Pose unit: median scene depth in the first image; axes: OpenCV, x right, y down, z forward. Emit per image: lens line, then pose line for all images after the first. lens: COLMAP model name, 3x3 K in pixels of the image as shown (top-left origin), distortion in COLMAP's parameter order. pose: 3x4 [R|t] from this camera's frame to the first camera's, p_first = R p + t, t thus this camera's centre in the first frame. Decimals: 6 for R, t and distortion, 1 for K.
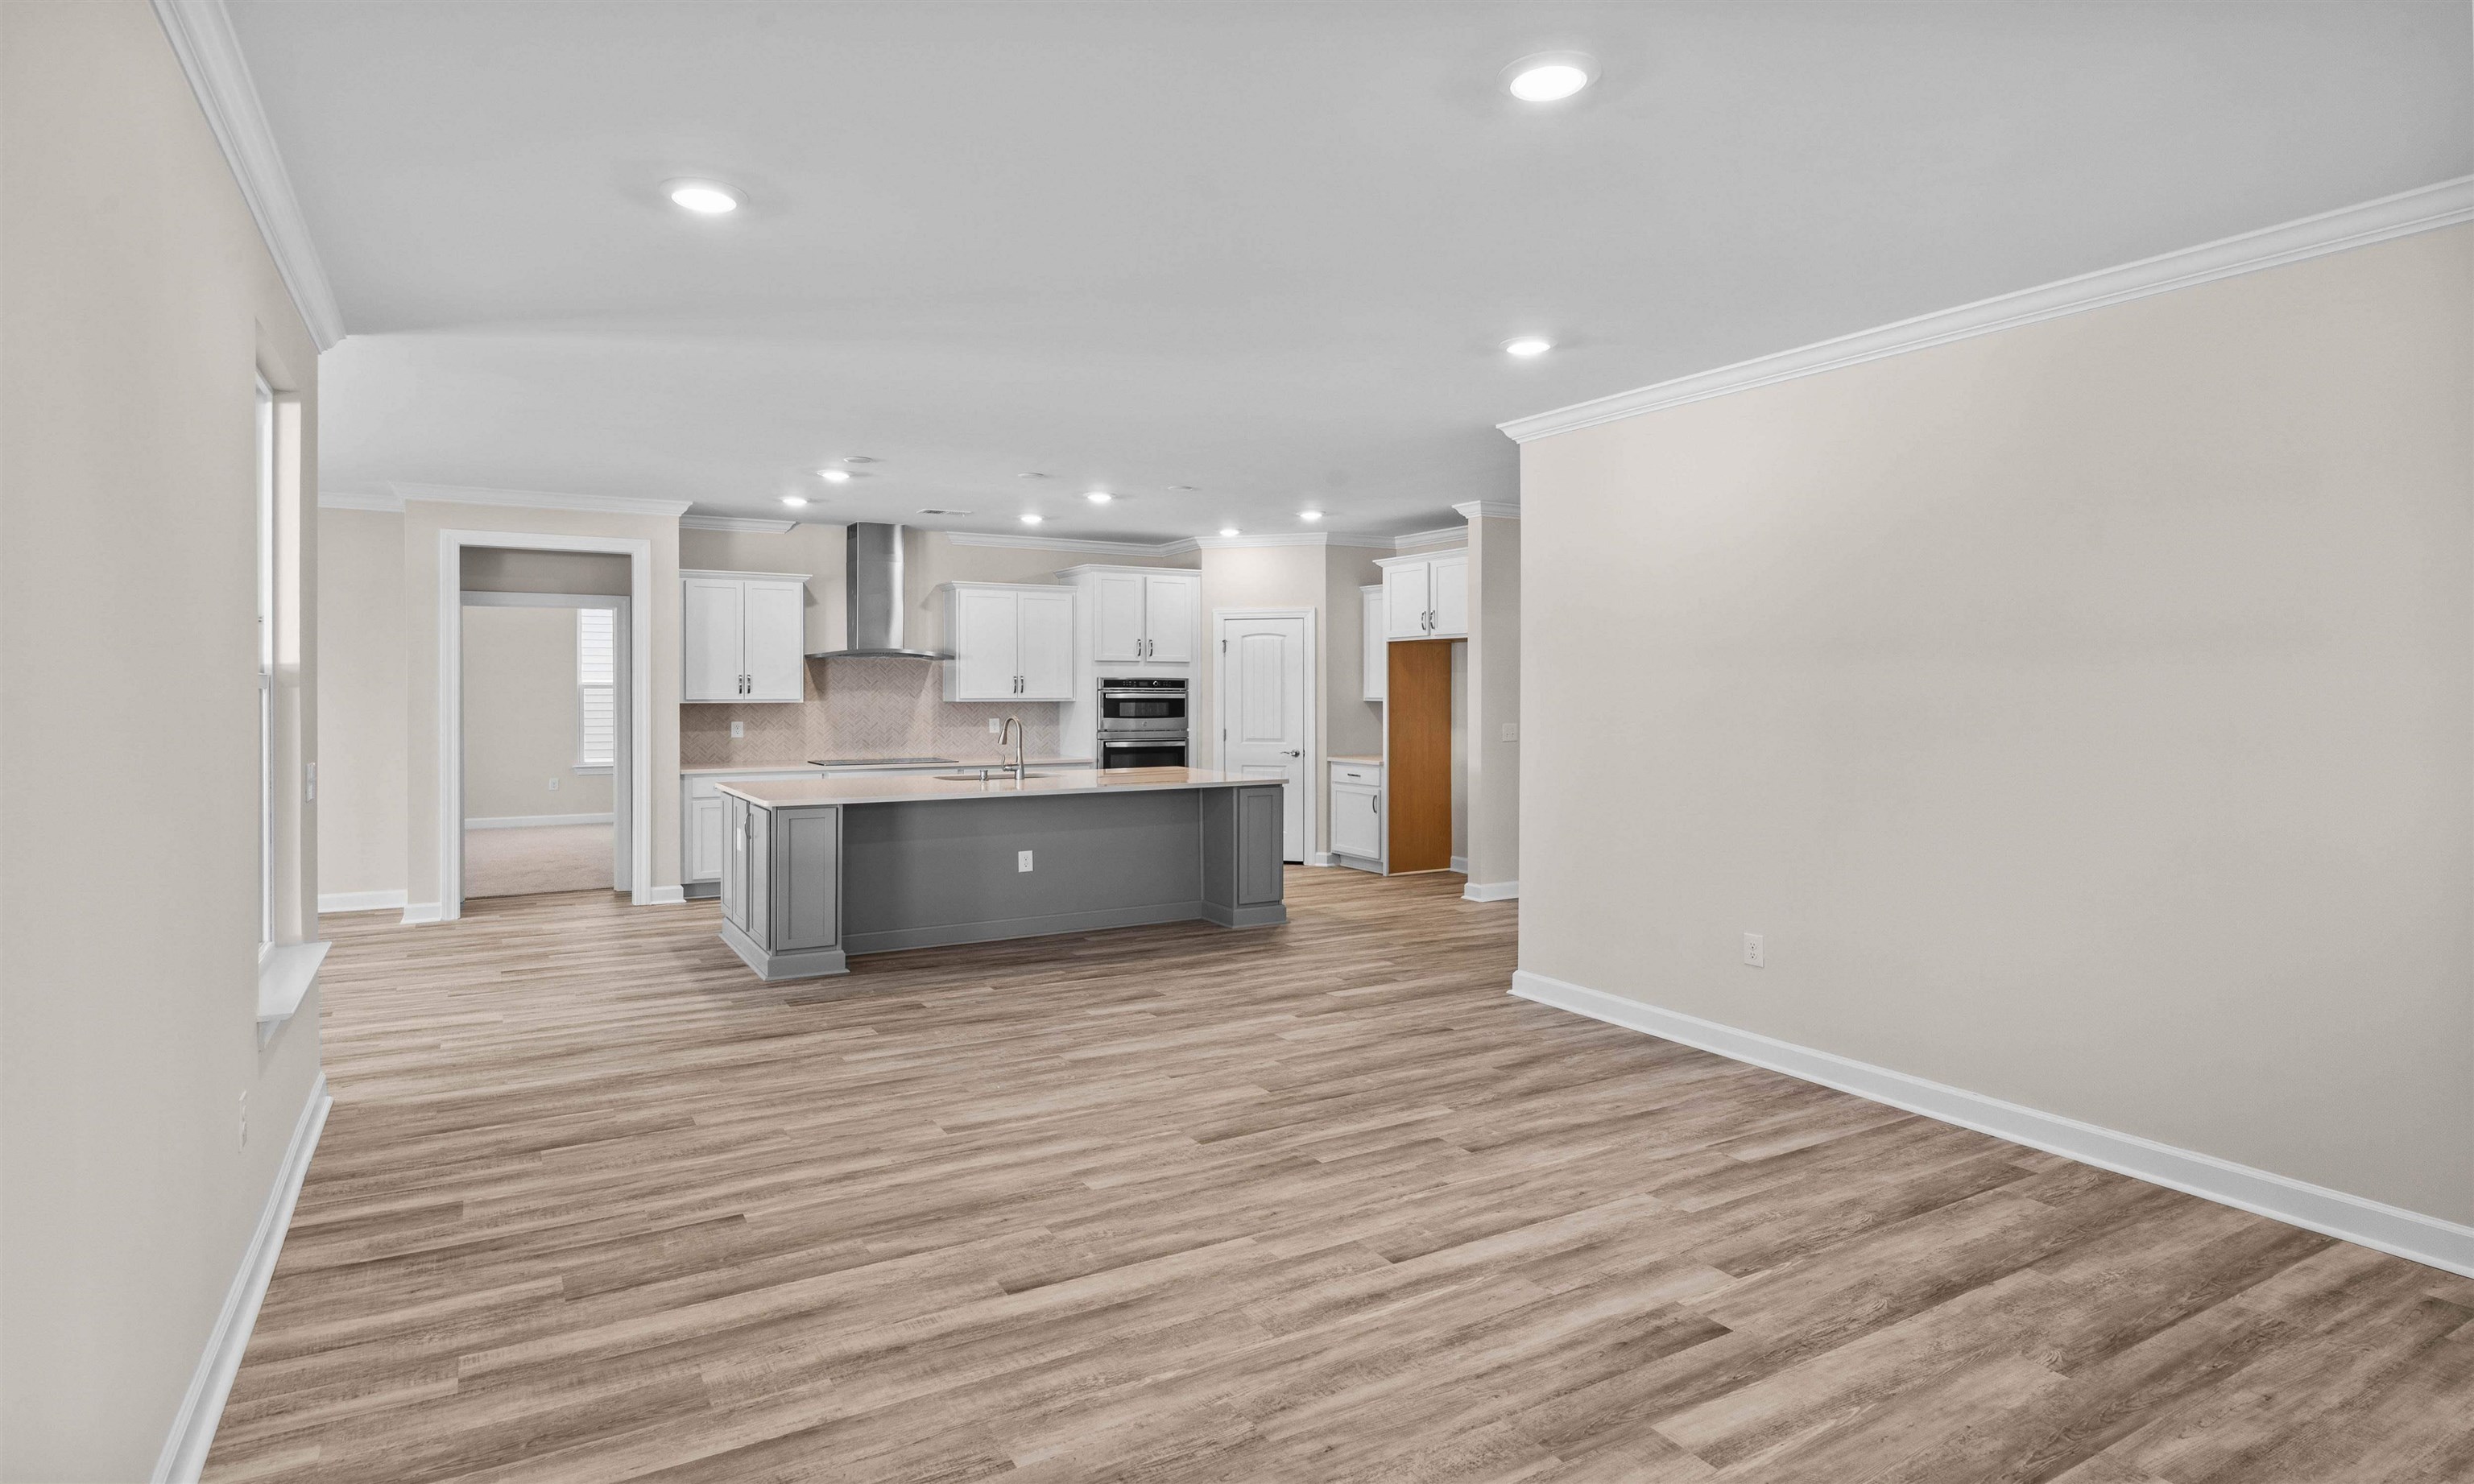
lens RADIAL K [[1287.3, 0, 1237.4], [0, 1287.3, 698.2], [0, 0, 1]] dist [-0.000821, -0.000044]
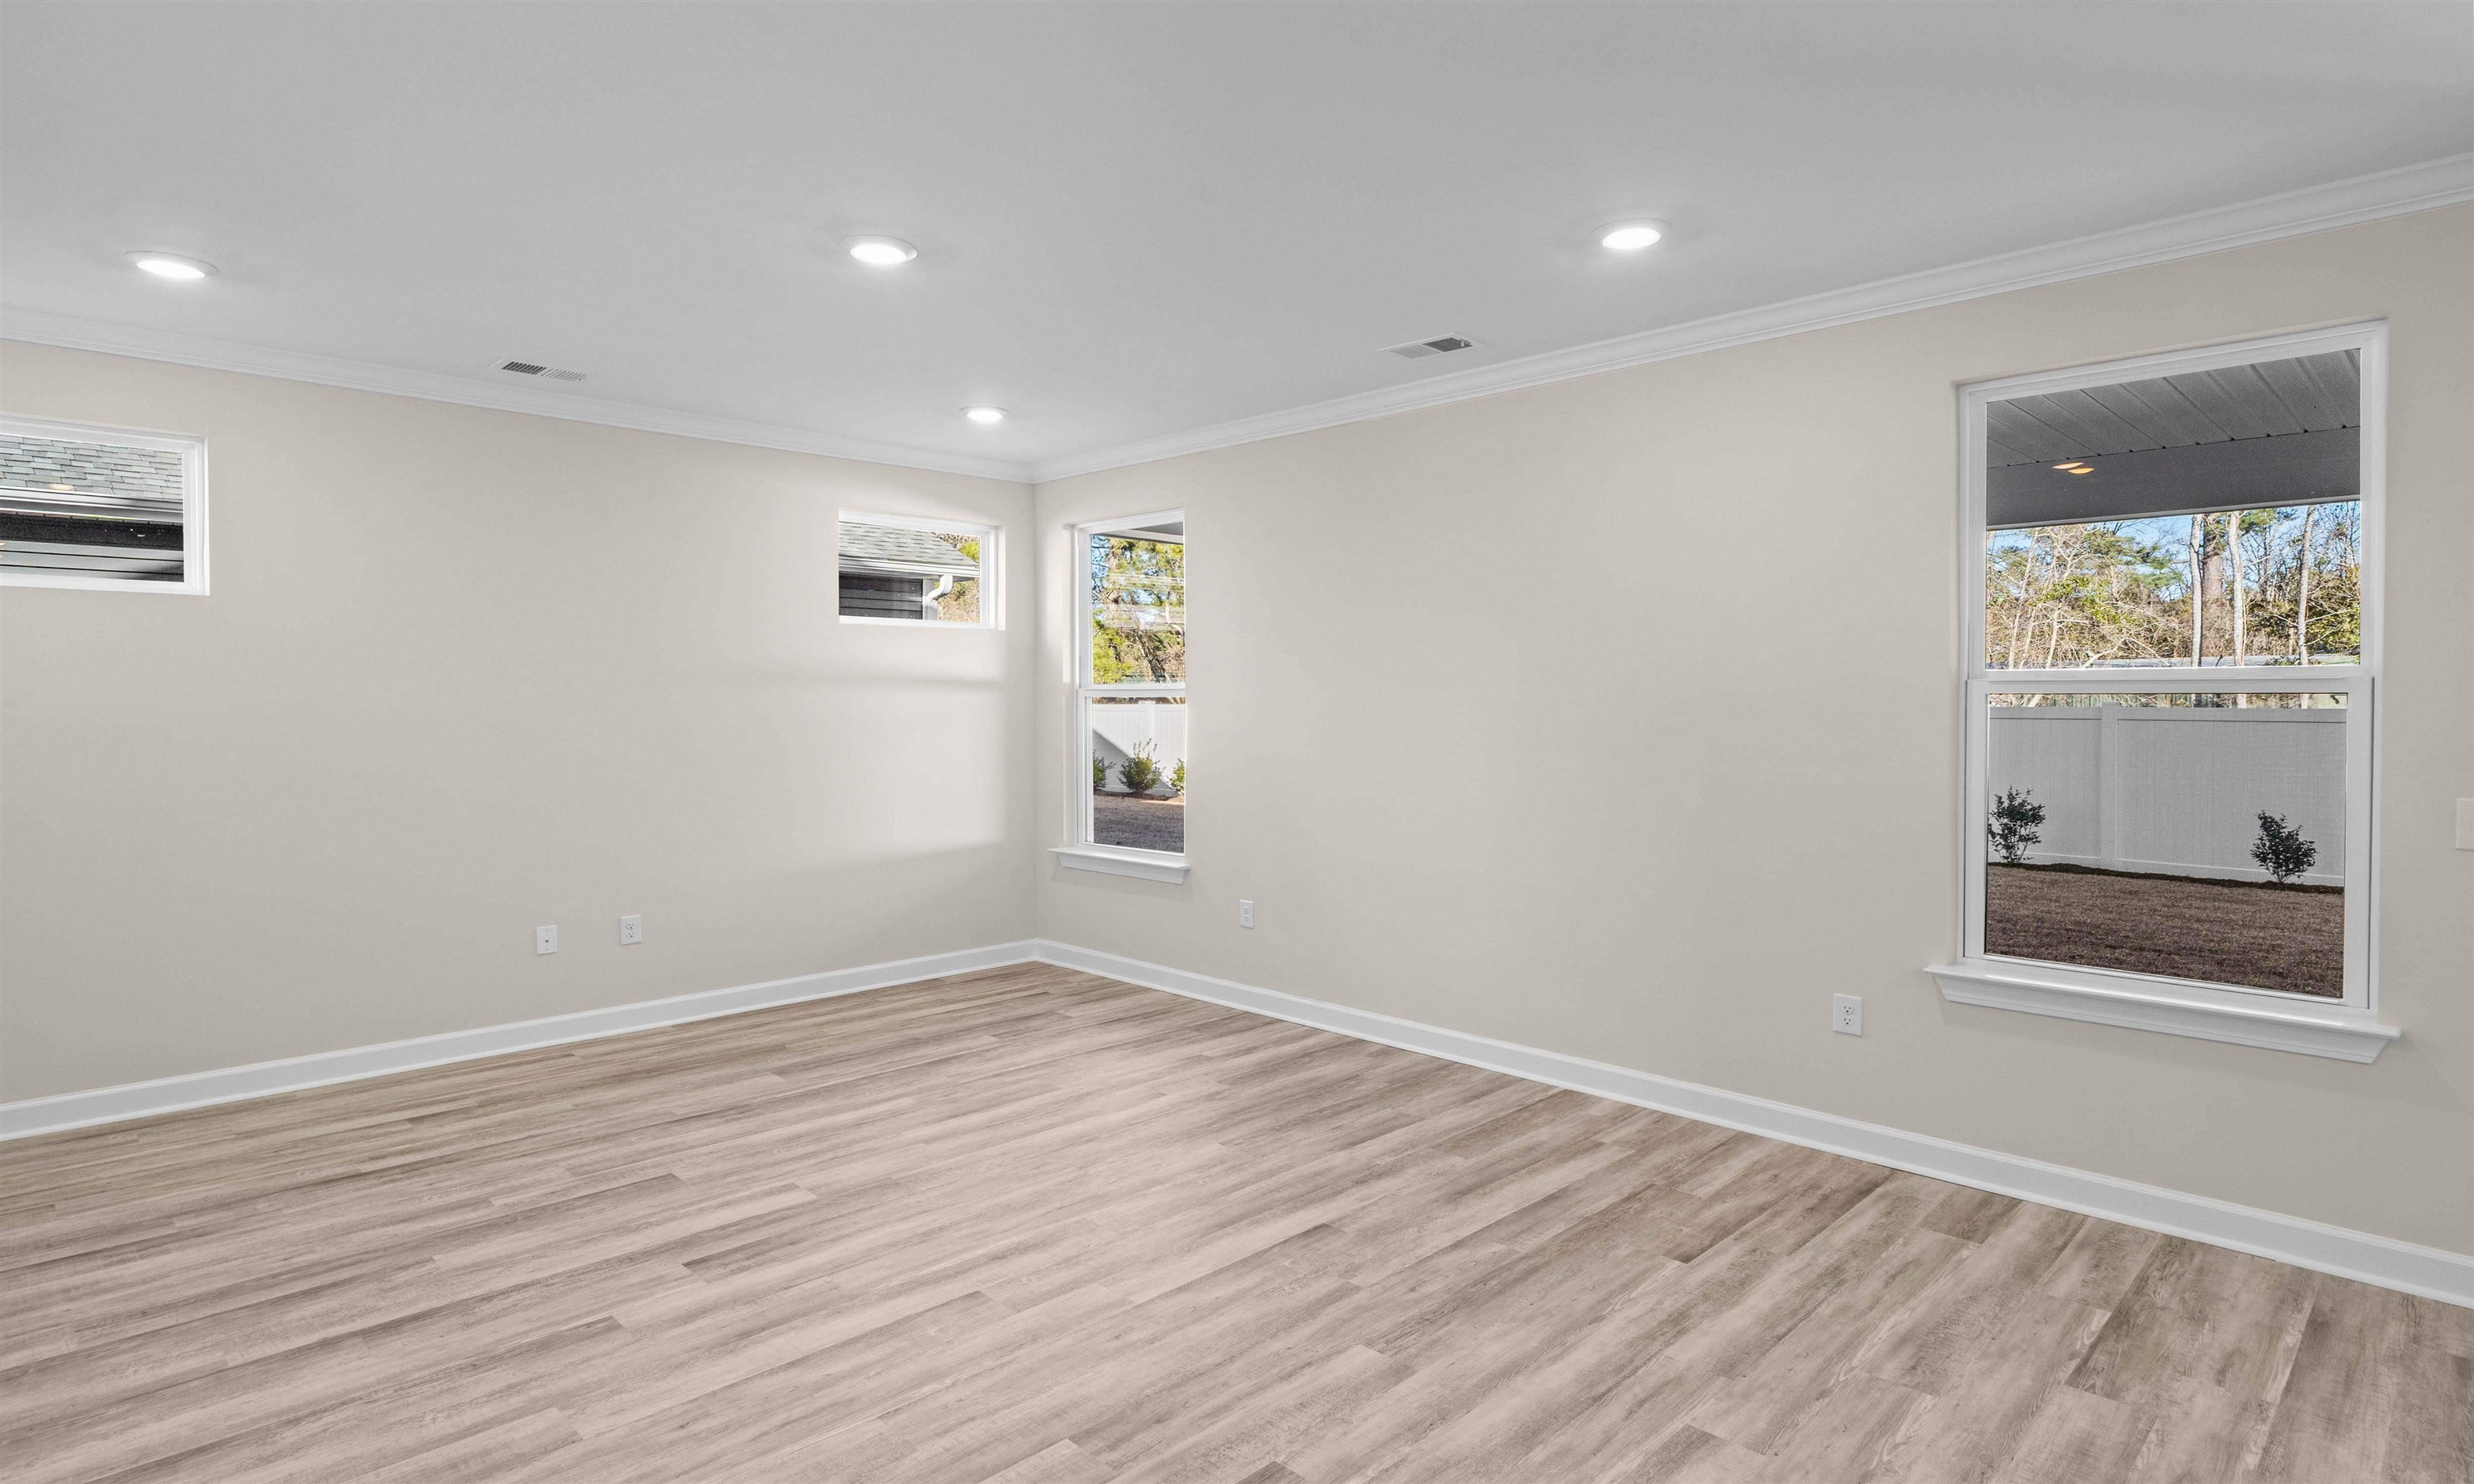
lens RADIAL K [[1287.3, 0, 1237.4], [0, 1287.3, 698.2], [0, 0, 1]] dist [-0.000821, -0.000044]
pose [[-0.968835, -0.001340, -0.247703, 0.171324], [-0.003283, 0.999967, 0.007430, -0.013004], [0.247685, 0.008012, -0.968808, 1.963911]]
